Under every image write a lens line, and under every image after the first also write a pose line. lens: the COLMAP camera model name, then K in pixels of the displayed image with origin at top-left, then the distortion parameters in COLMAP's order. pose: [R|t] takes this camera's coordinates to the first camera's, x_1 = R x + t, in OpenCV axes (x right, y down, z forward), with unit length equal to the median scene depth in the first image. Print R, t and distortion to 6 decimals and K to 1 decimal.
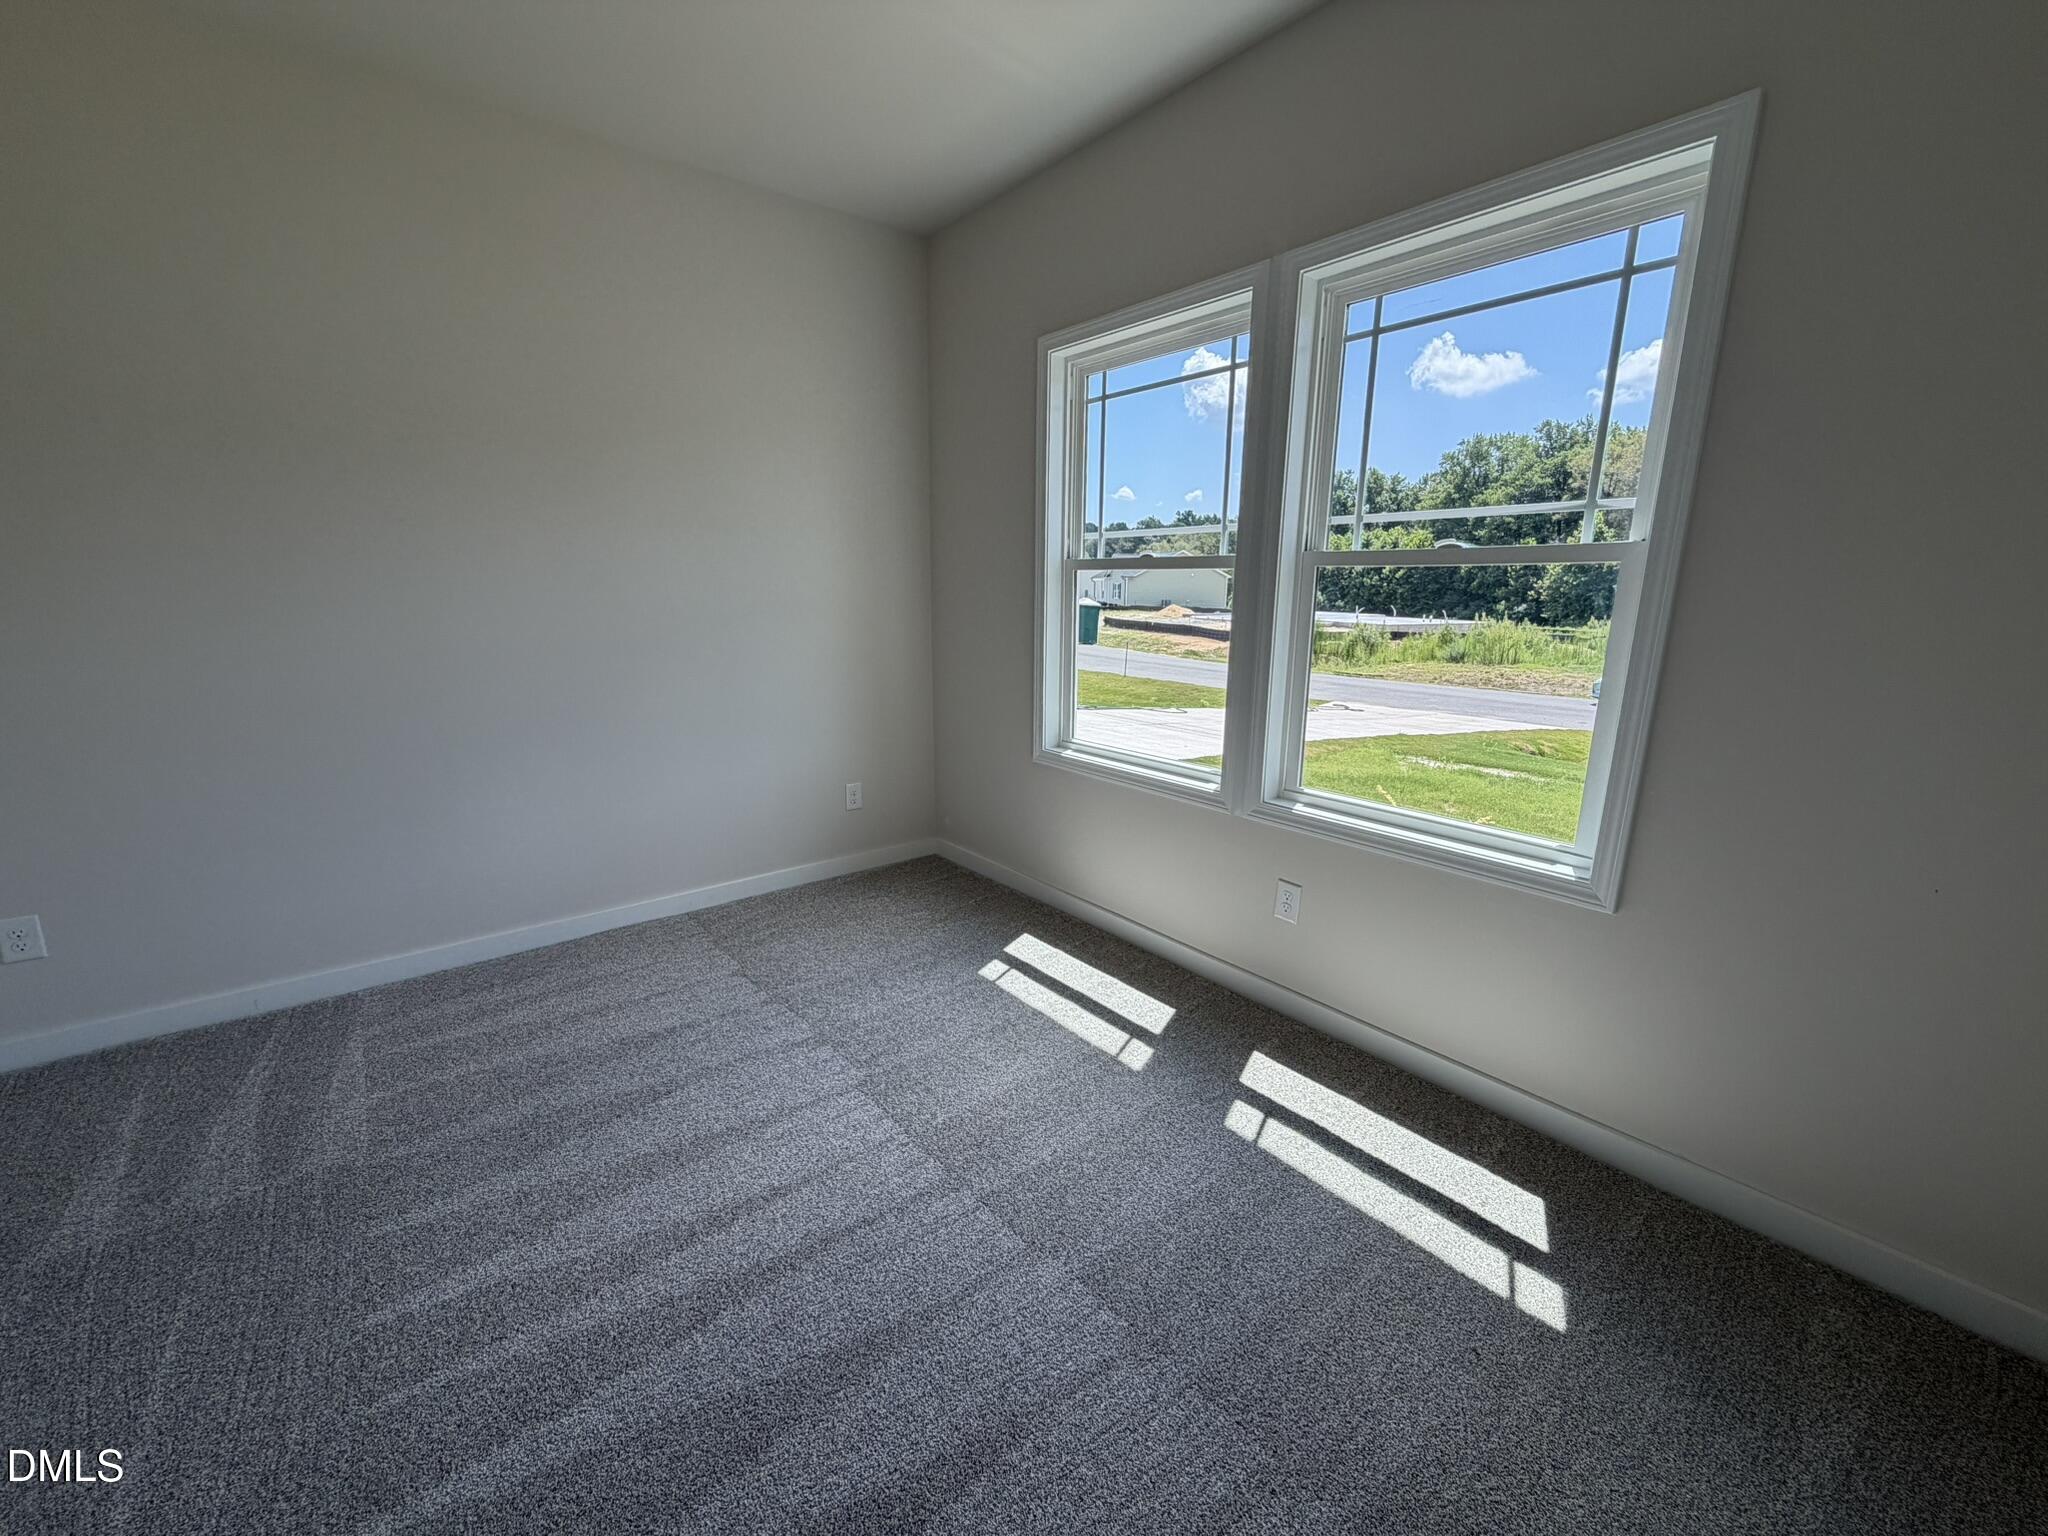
lens RADIAL K [[817.1, 0, 1022.6], [0, 817.1, 756.1], [0, 0, 1]] dist [-0.000583, -0.000042]
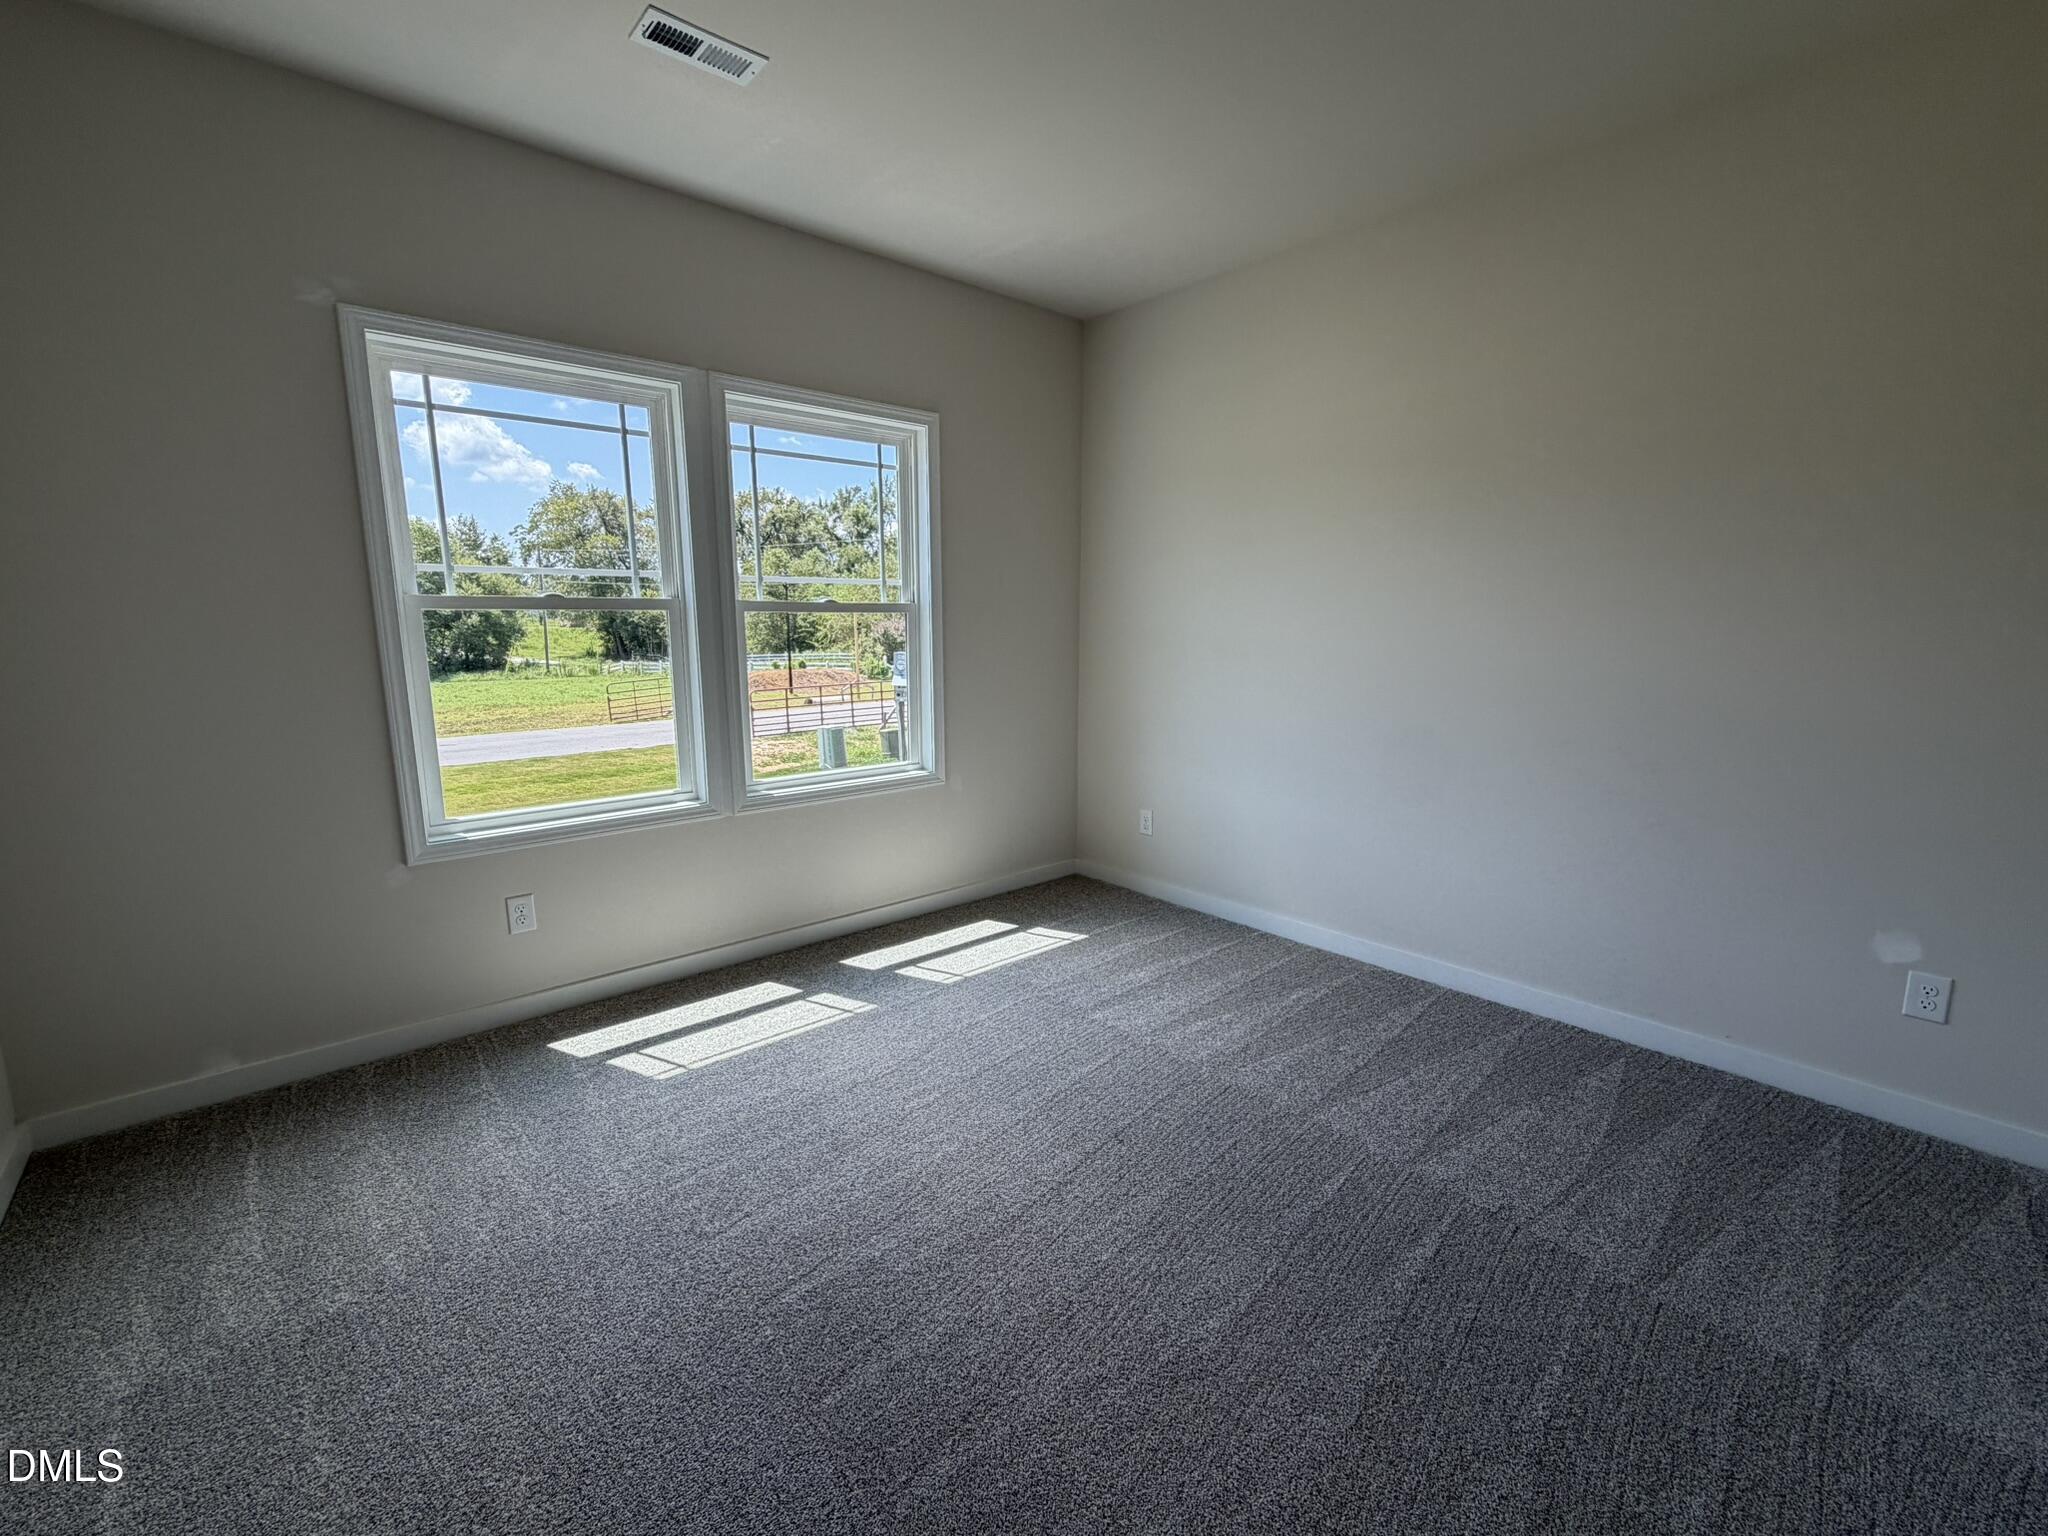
lens RADIAL K [[878.1, 0, 1024.0], [0, 878.1, 768.0], [0, 0, 1]] dist [-0.001146, -0.000159]
pose [[-0.030734, -0.151403, 0.987994, -1.163119], [0.229977, 0.960870, 0.154401, -0.107893], [-0.972711, 0.231962, 0.005288, 0.643696]]
